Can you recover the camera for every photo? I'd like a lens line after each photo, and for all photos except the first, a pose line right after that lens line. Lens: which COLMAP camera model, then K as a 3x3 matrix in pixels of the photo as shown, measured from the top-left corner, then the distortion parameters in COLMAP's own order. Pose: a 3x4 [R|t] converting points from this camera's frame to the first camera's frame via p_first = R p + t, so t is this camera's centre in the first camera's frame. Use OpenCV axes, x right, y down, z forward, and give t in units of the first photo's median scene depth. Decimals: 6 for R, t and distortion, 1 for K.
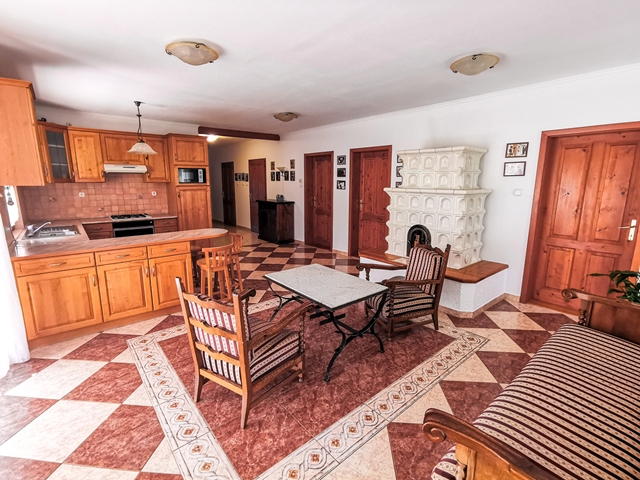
lens RADIAL K [[308.1, 0, 320.7], [0, 308.1, 241.6], [0, 0, 1]] dist [0.000307, 0.001195]
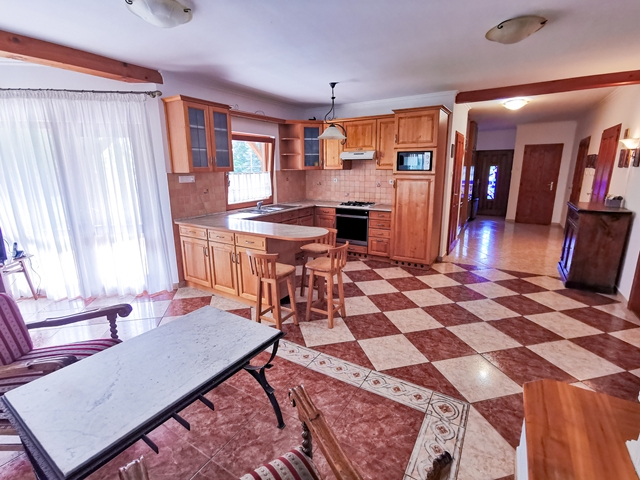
lens RADIAL K [[308.1, 0, 319.0], [0, 308.1, 240.1], [0, 0, 1]] dist [0.000307, 0.001195]
pose [[0.301470, 0.216997, -0.928455, 0.279608], [-0.180854, 0.969095, 0.167772, -0.108693], [0.936167, 0.117337, 0.331397, 0.545302]]
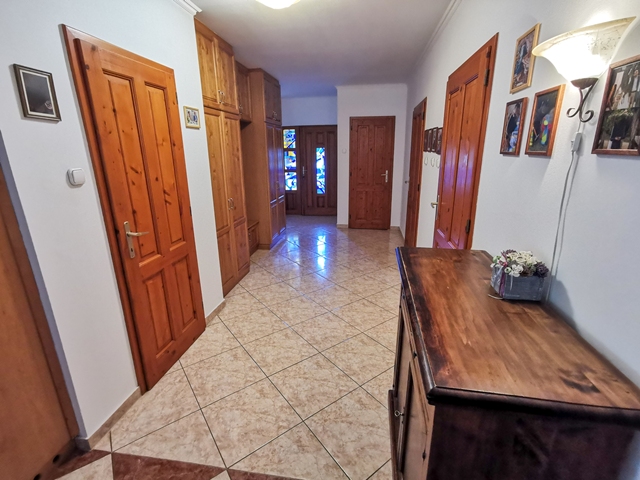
lens RADIAL K [[308.1, 0, 324.5], [0, 308.1, 237.6], [0, 0, 1]] dist [0.000307, 0.001195]
pose [[0.657903, 0.206373, -0.724274, -0.125459], [-0.140145, 0.978472, 0.151500, -0.233683], [0.739947, 0.001831, 0.672662, 1.154747]]
